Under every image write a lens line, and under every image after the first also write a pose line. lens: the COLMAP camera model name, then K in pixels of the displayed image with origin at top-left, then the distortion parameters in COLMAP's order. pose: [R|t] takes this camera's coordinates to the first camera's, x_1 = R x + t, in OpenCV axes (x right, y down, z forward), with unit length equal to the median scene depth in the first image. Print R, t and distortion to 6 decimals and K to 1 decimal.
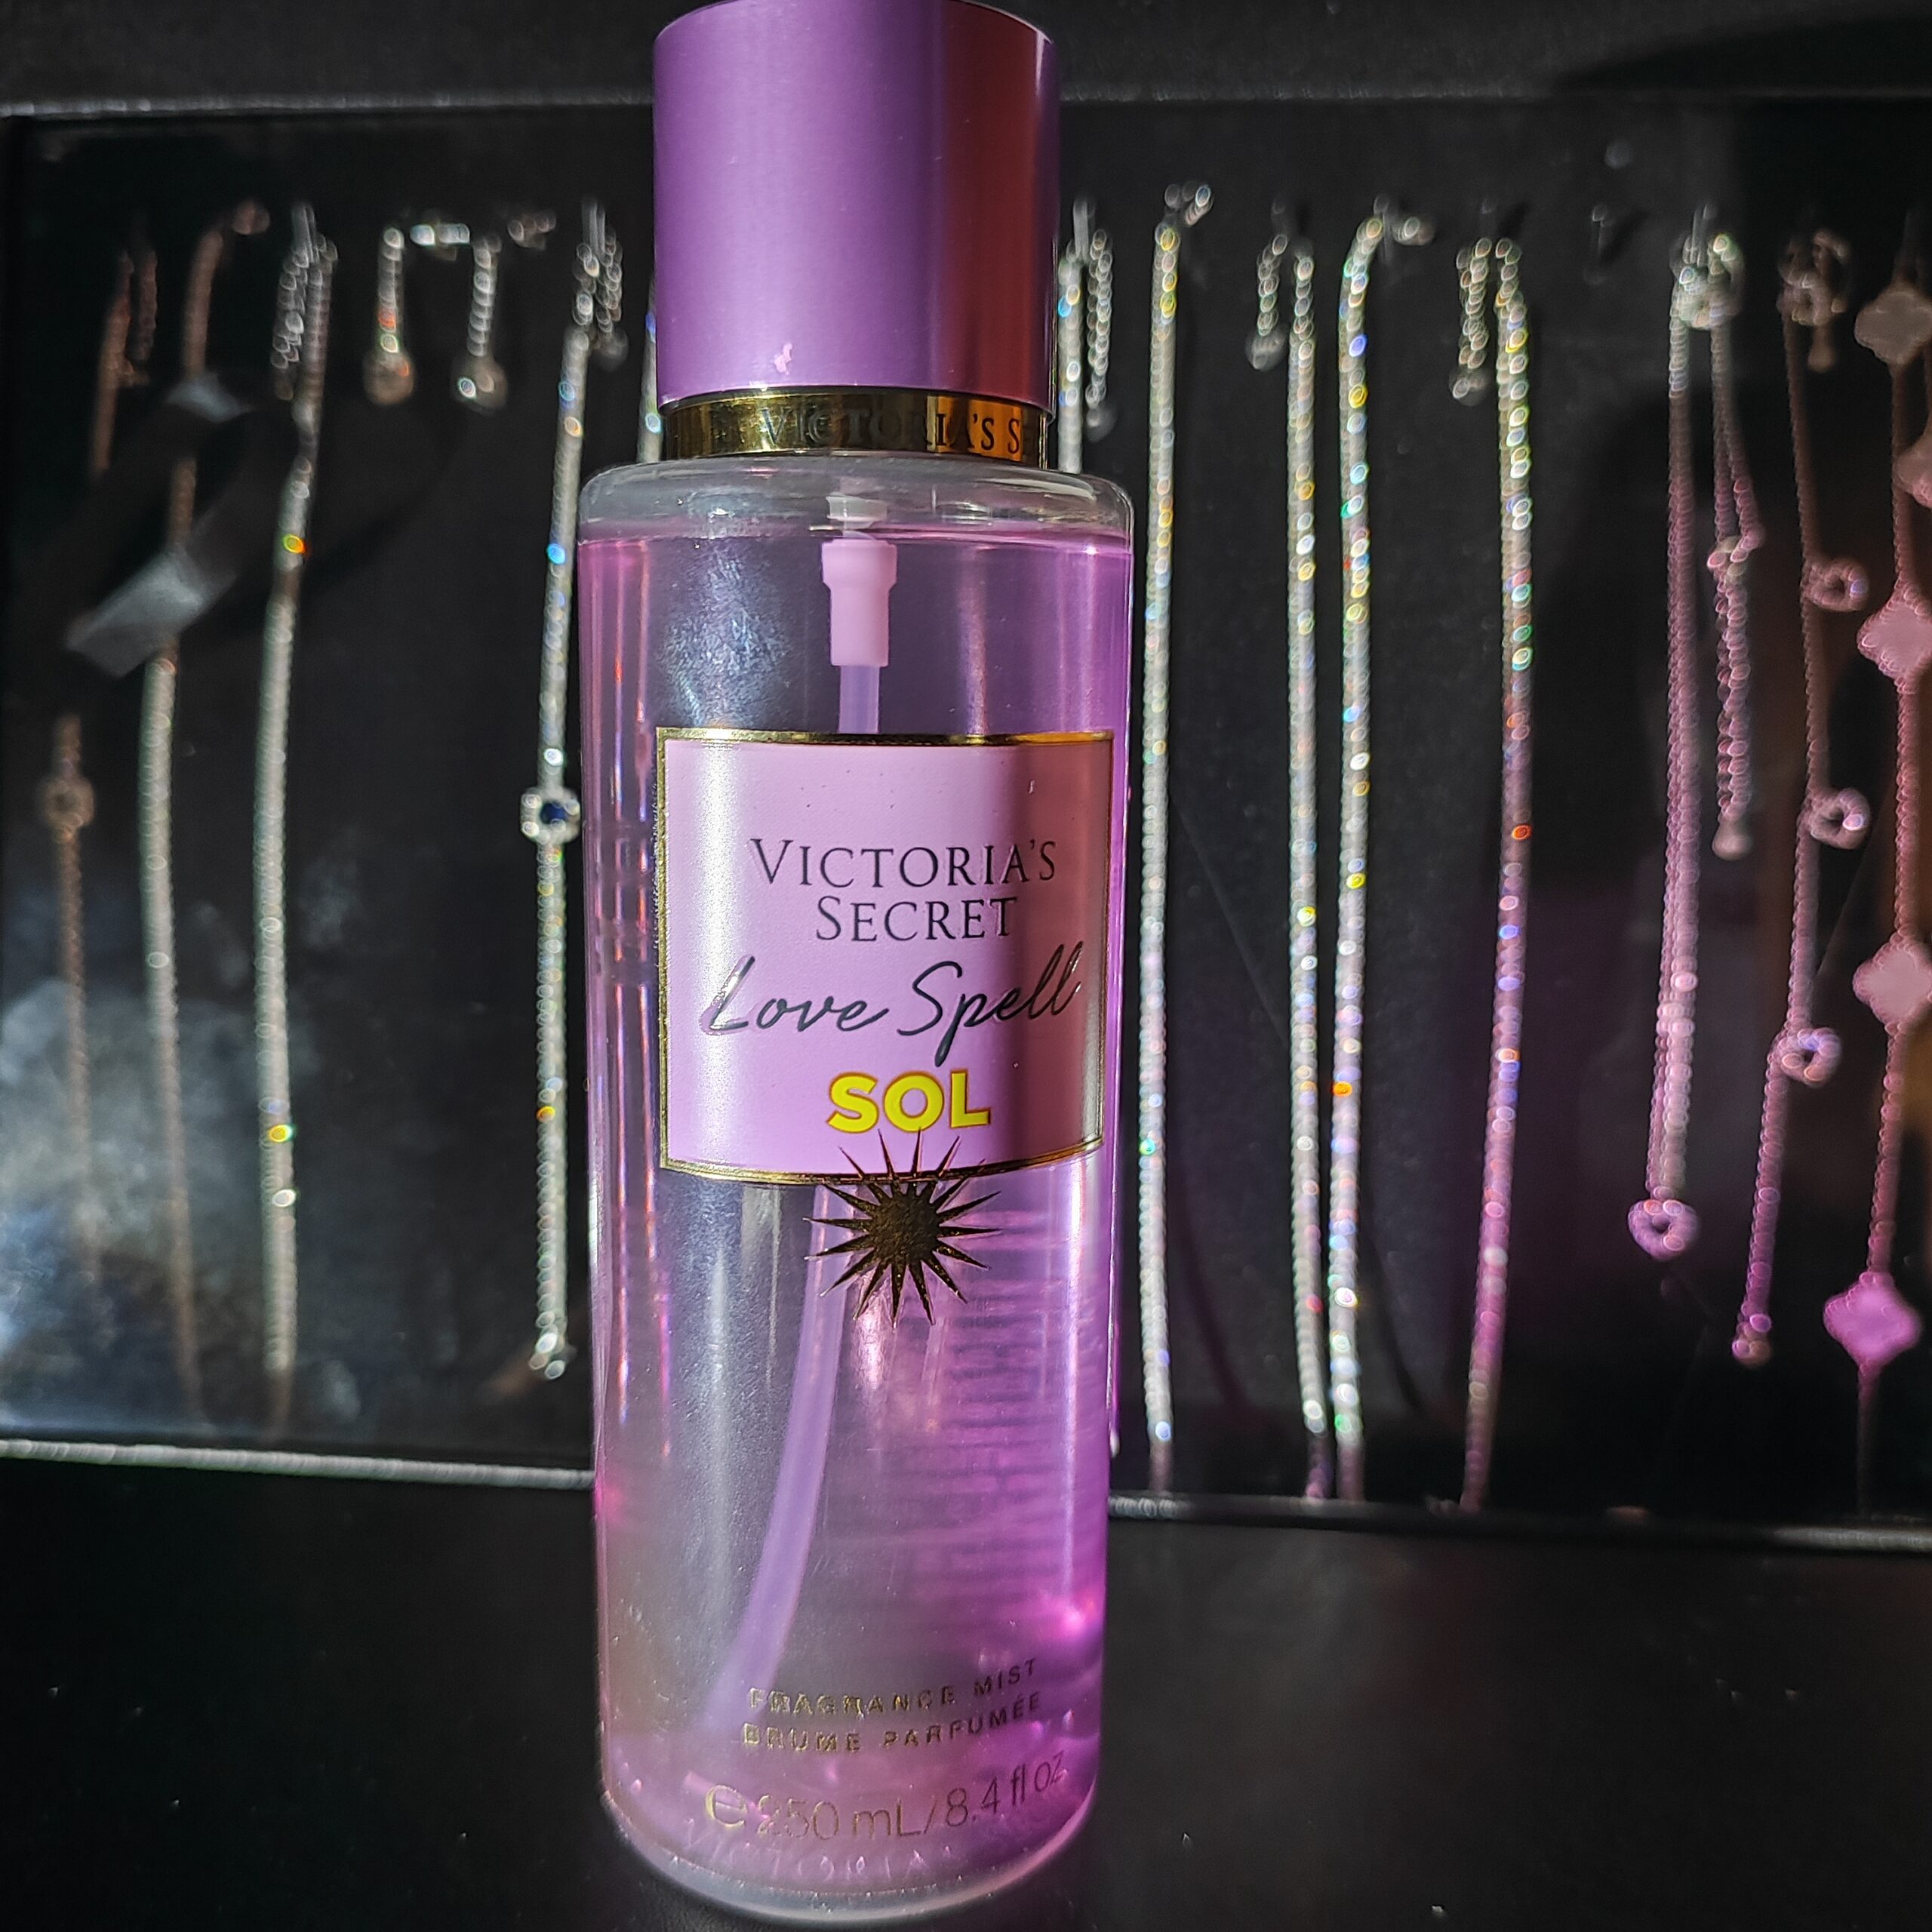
lens RADIAL K [[1939.4, 0, 961.6], [0, 1939.4, 970.7], [0, 0, 1]] dist [-0.034731, 0.000000]
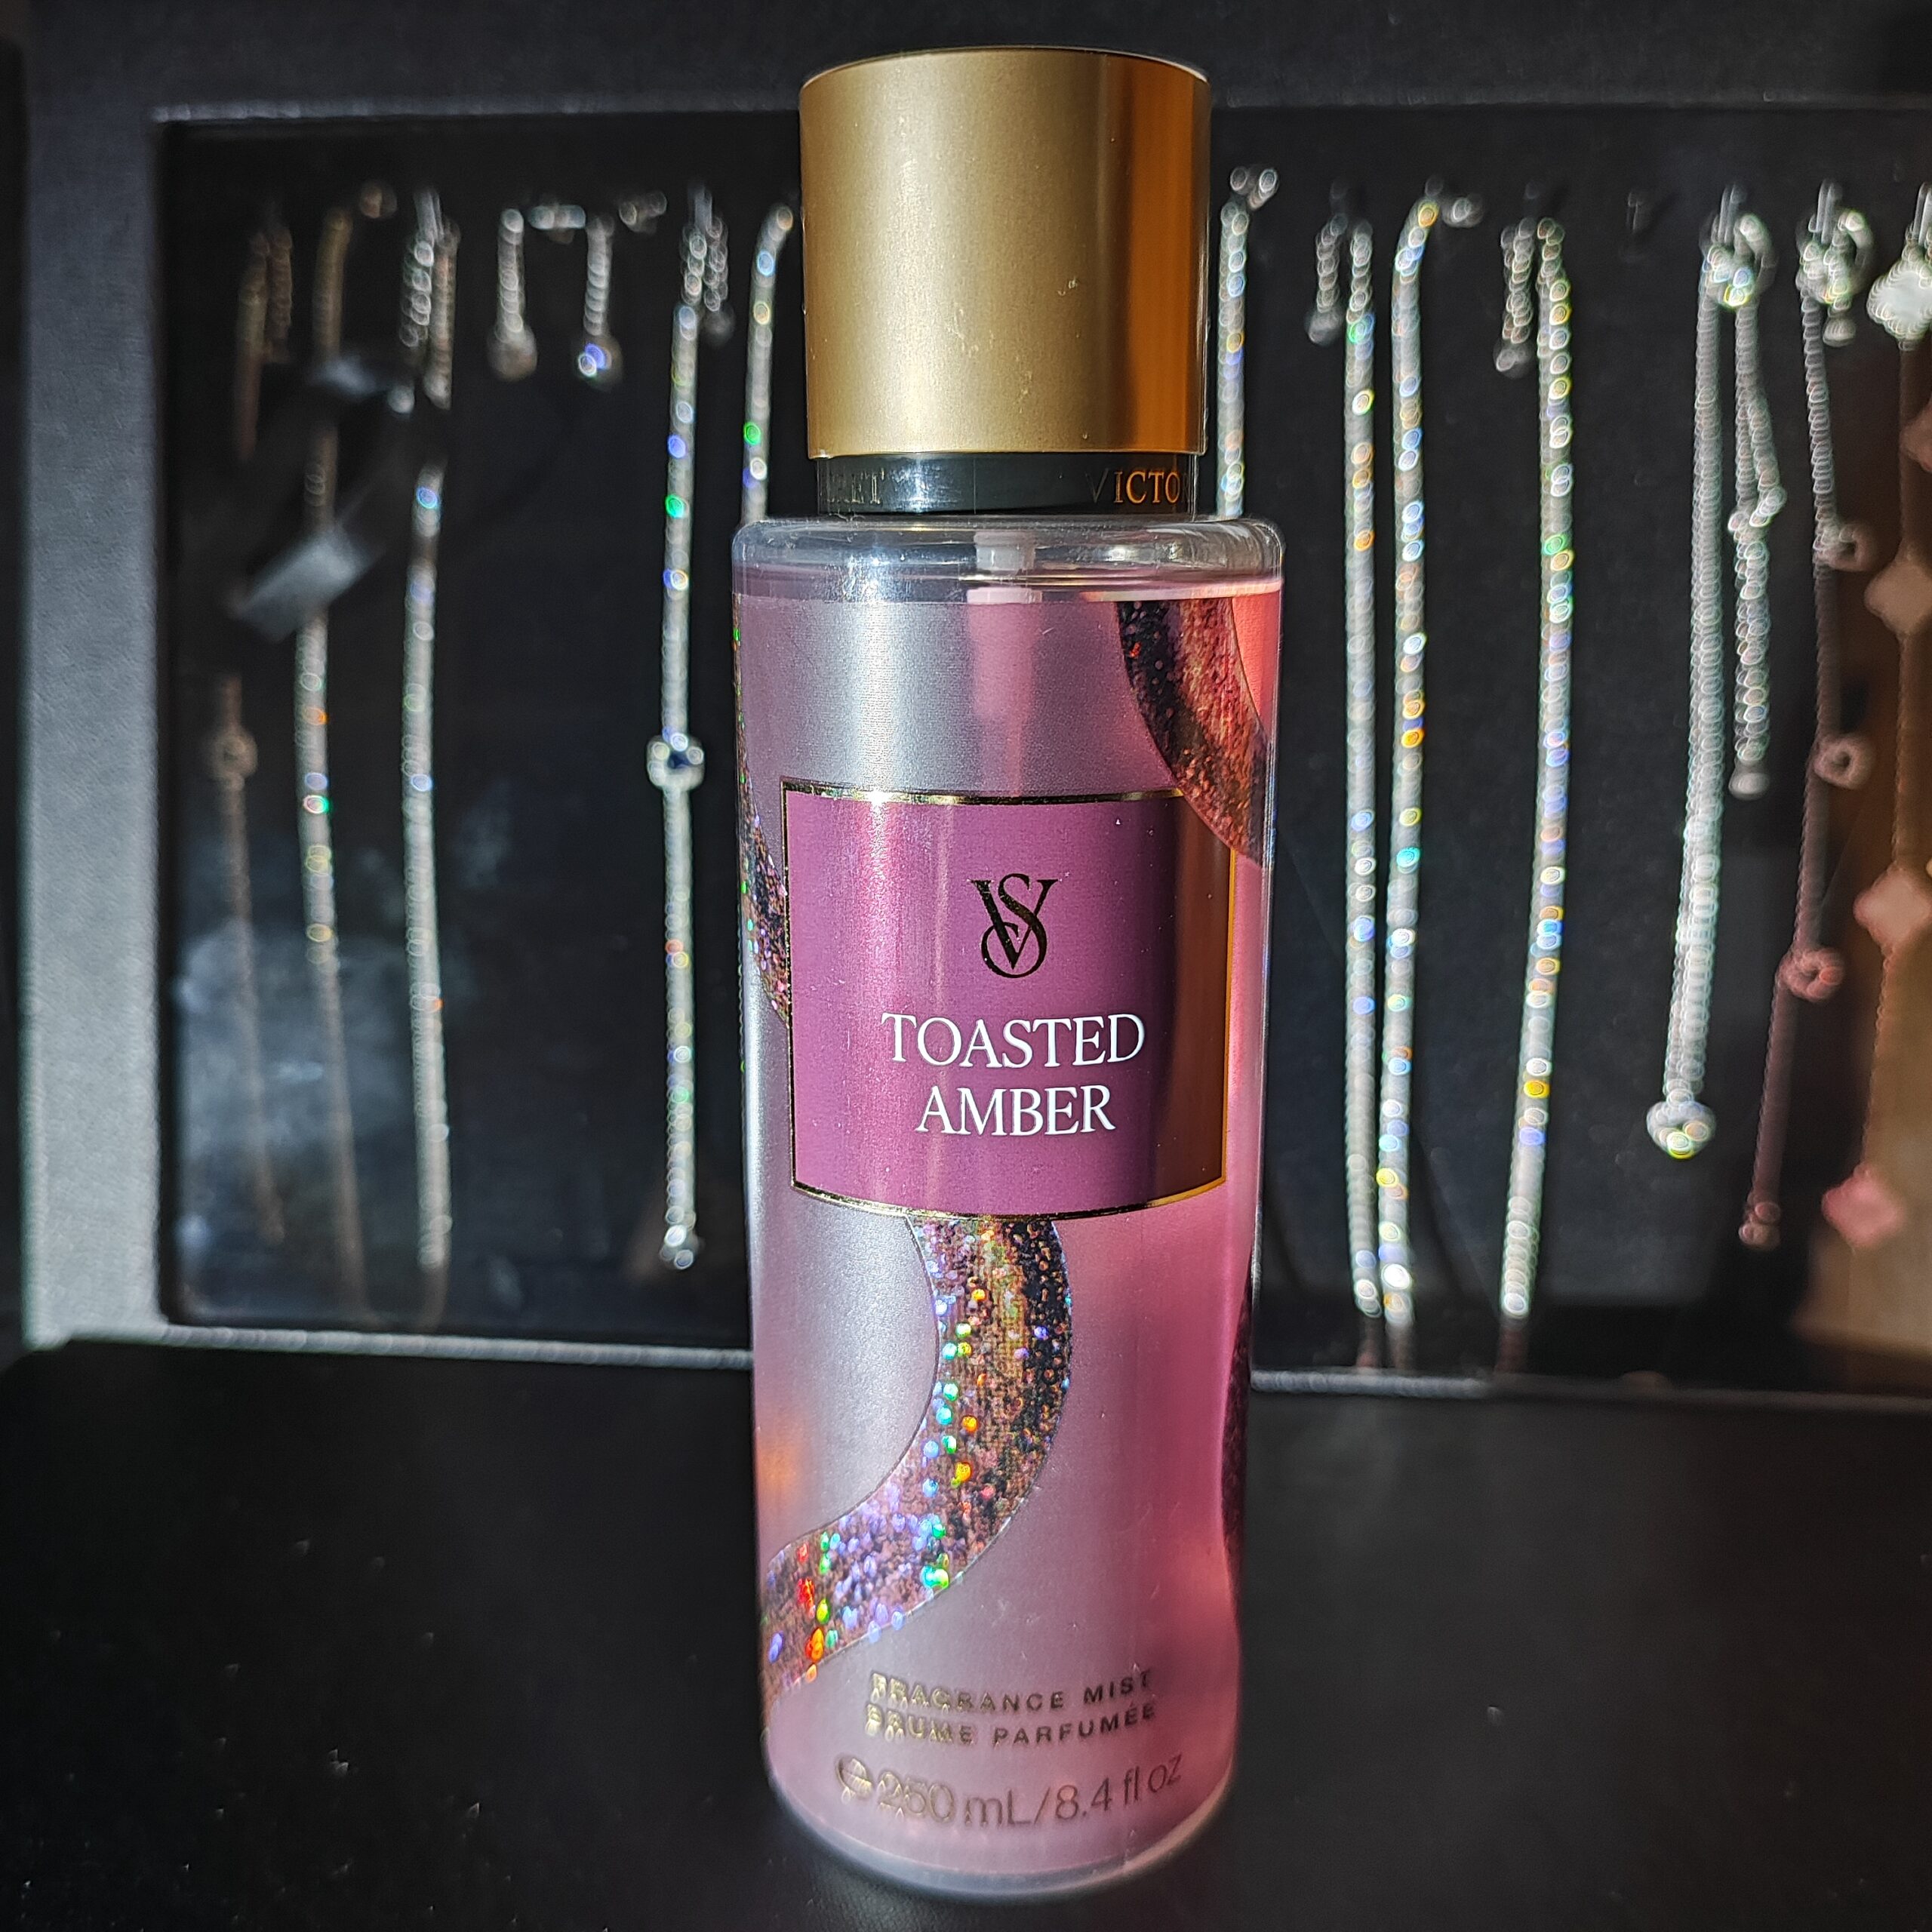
lens RADIAL K [[1939.4, 0, 961.3], [0, 1939.4, 965.6], [0, 0, 1]] dist [-0.034731, 0.000000]
pose [[0.999964, -0.008456, 0.000236, -0.050618], [0.008420, 0.997633, 0.068247, -0.039317], [-0.000812, -0.068243, 0.997668, -0.106825]]
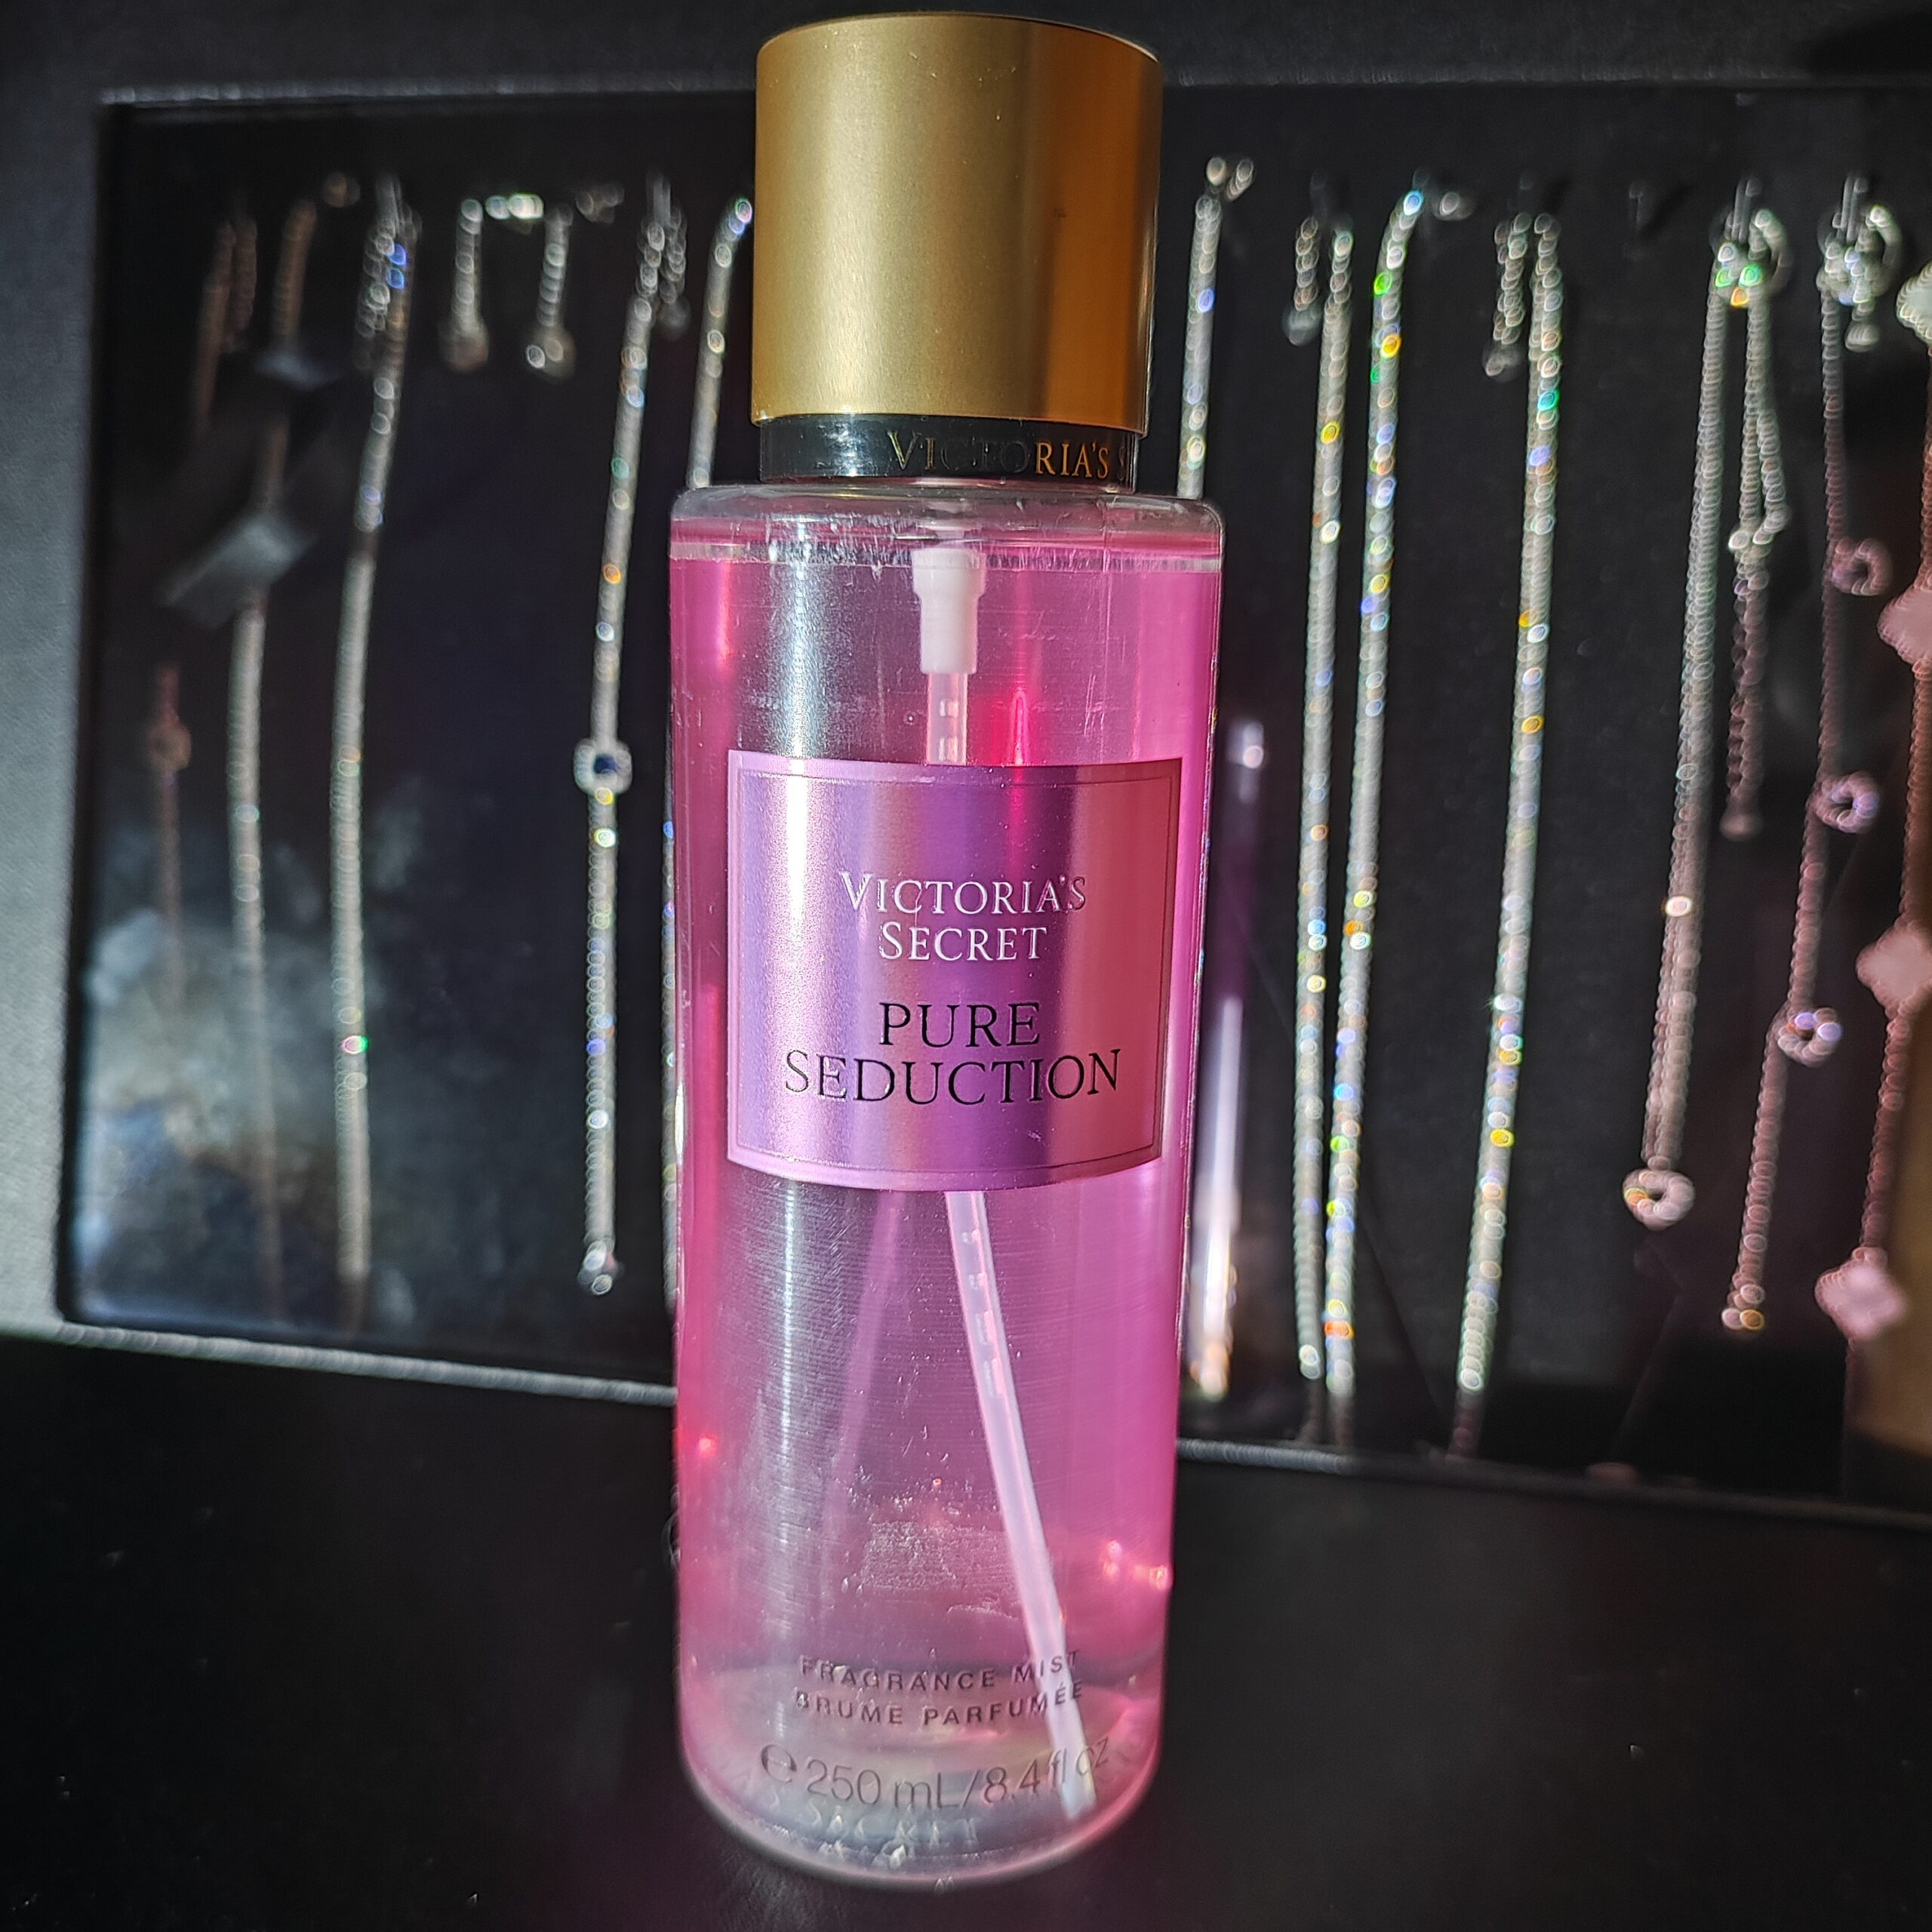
lens RADIAL K [[1939.4, 0, 973.9], [0, 1939.4, 966.9], [0, 0, 1]] dist [-0.034731, 0.000000]
pose [[0.996079, 0.030640, -0.082999, 0.081272], [-0.026772, 0.998521, 0.047318, -0.026887], [0.084326, -0.044910, 0.995426, -0.044644]]
